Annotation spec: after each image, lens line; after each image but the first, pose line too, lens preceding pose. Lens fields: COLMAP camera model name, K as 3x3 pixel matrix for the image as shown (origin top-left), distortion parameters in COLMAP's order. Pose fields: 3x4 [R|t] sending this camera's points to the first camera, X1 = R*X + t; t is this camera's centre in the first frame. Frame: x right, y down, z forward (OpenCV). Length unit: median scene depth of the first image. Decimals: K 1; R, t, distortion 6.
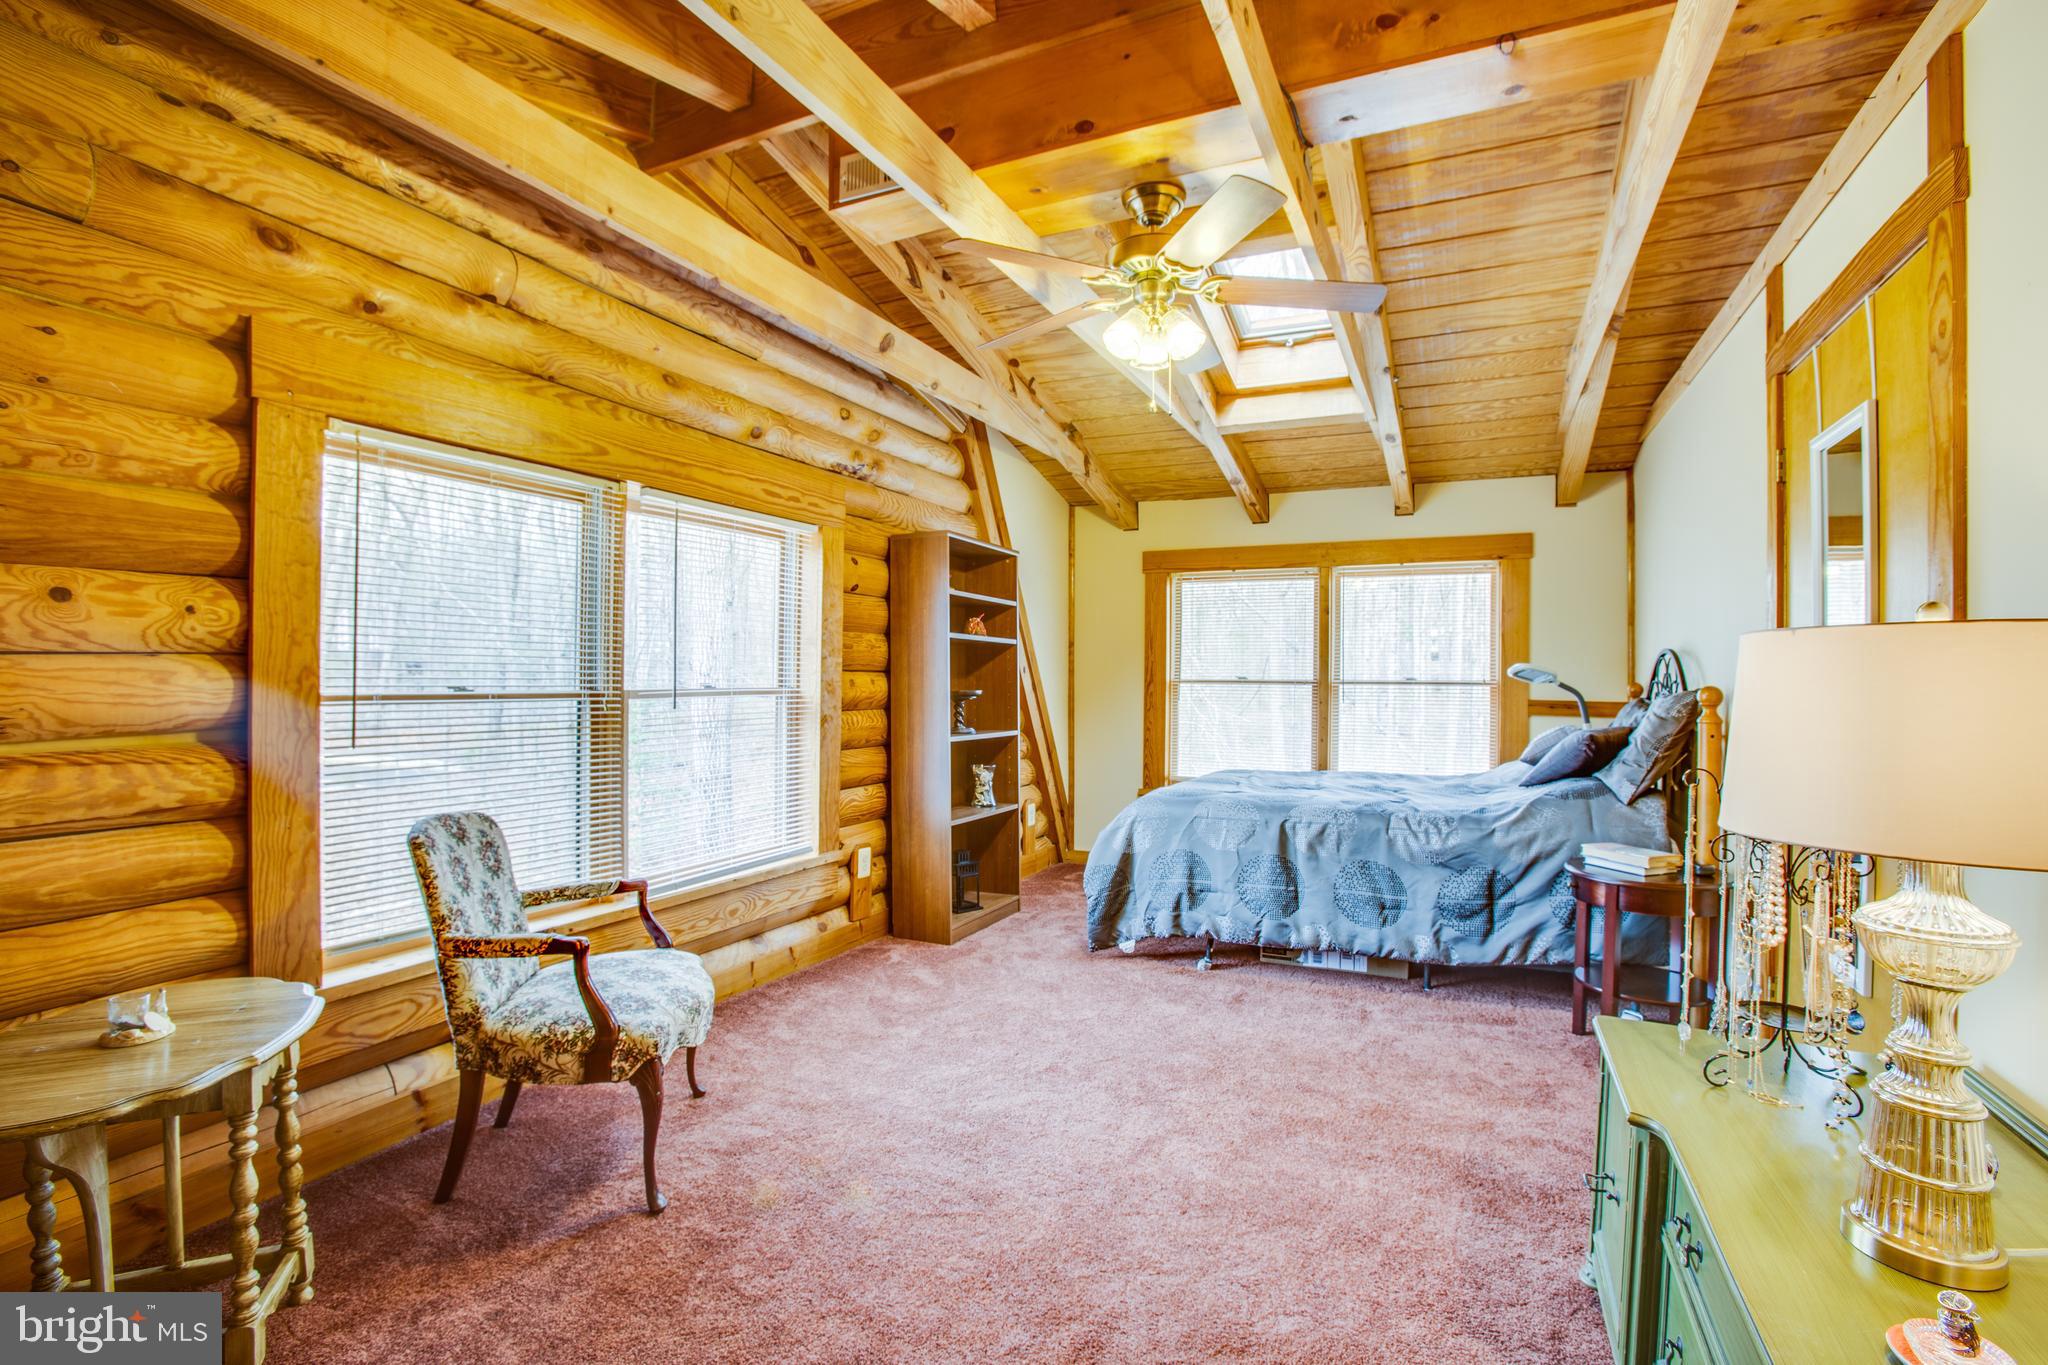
lens RADIAL K [[961.7, 0, 1035.4], [0, 961.7, 675.7], [0, 0, 1]] dist [-0.036935, 0.009201]
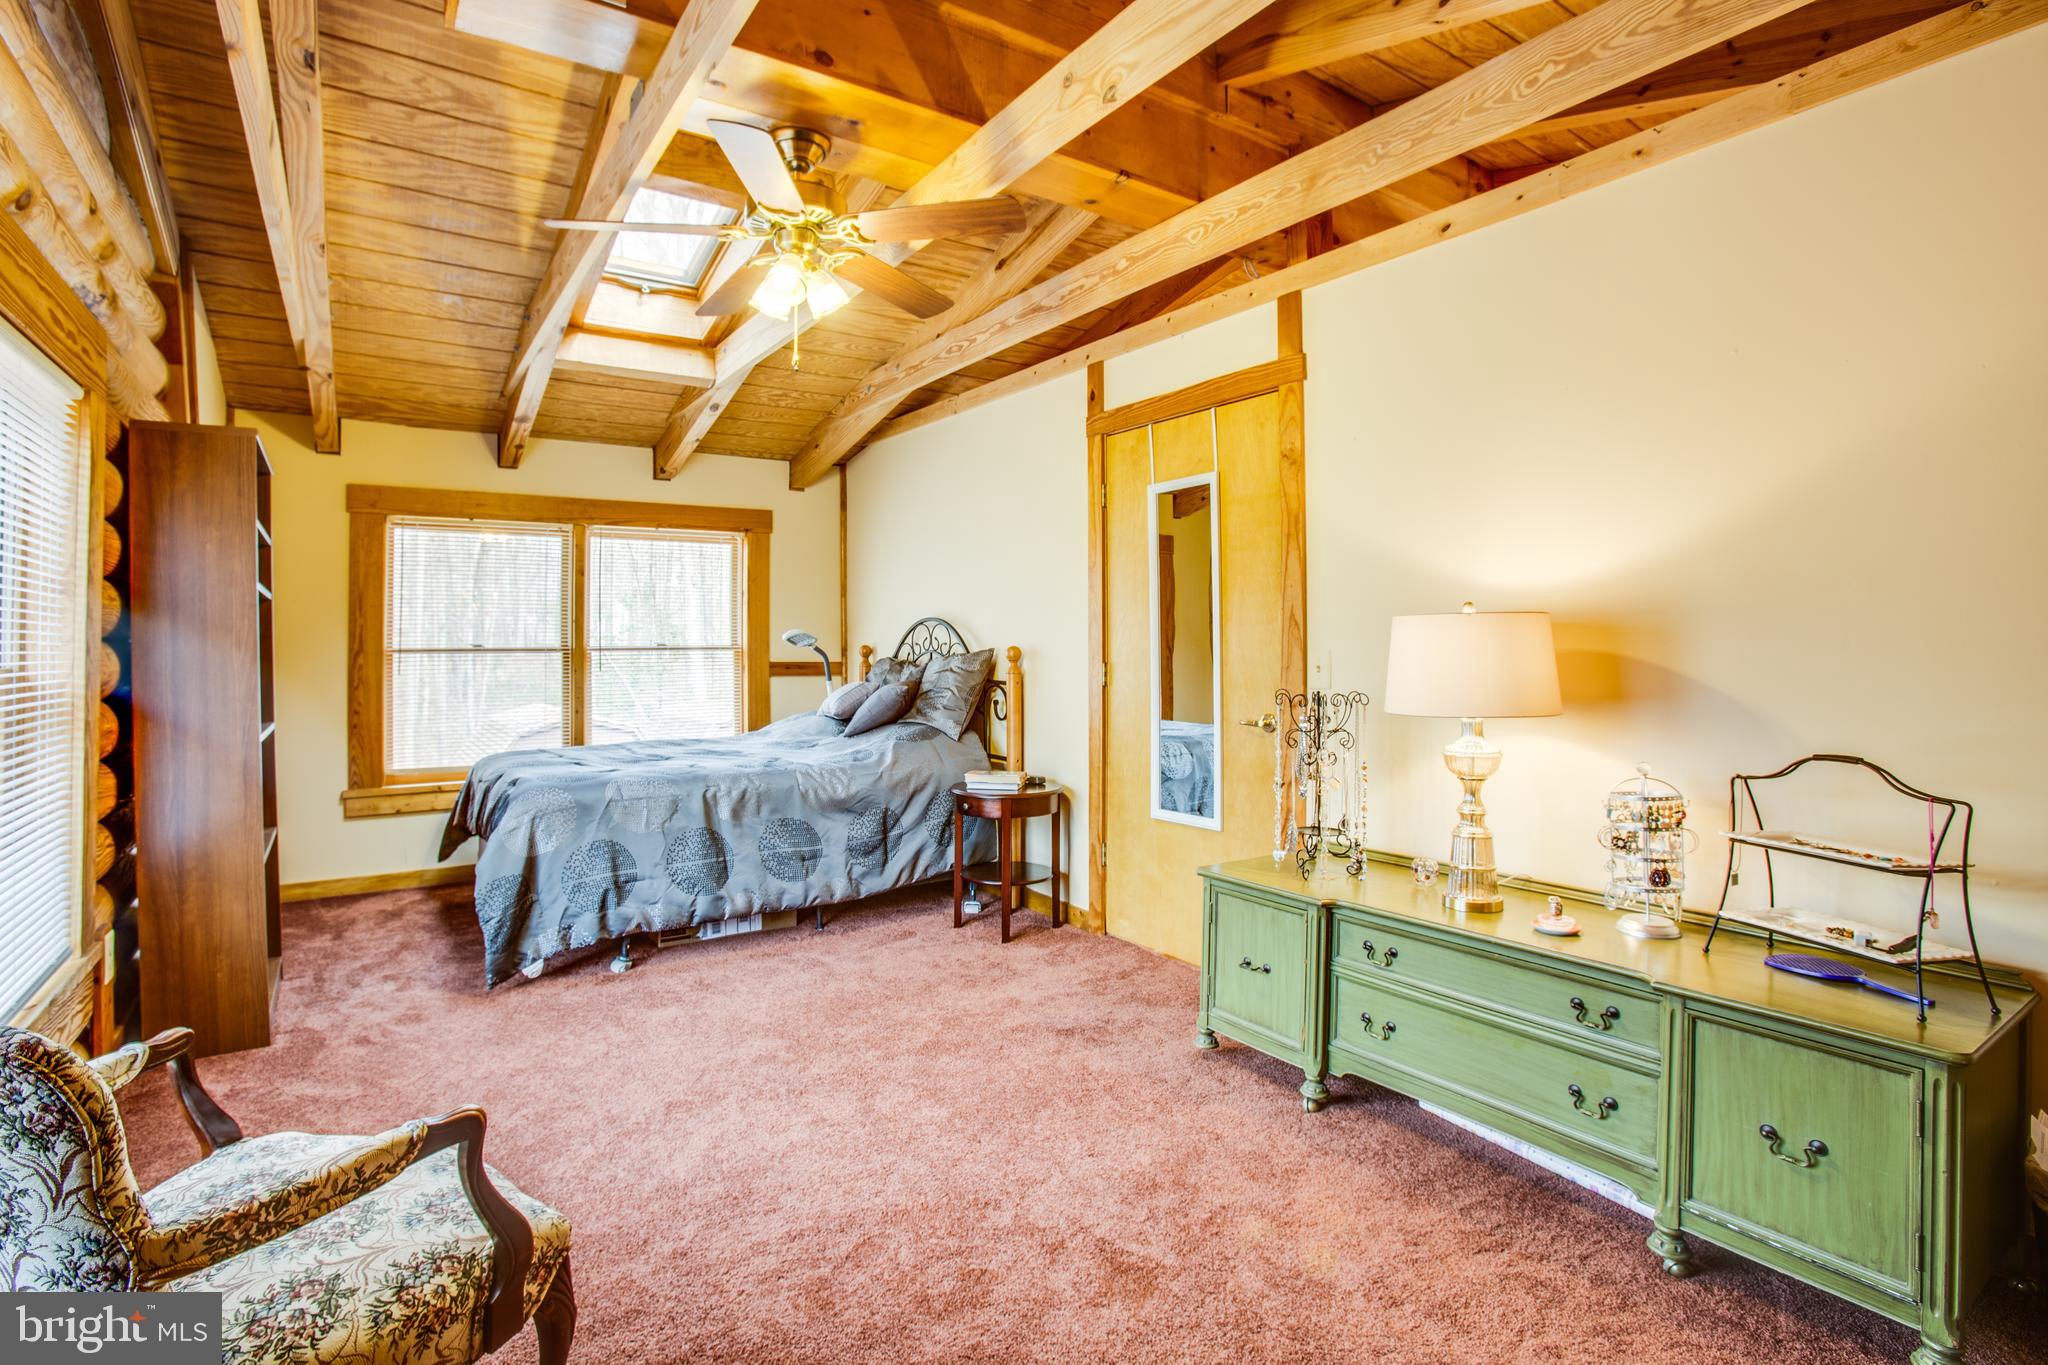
lens RADIAL K [[961.7, 0, 1035.8], [0, 961.7, 628.4], [0, 0, 1]] dist [-0.036935, 0.009201]
pose [[0.543619, 0.003330, 0.839326, -0.370466], [0.006885, 0.999941, -0.008427, -0.002692], [-0.839304, 0.010360, 0.543564, 0.194581]]
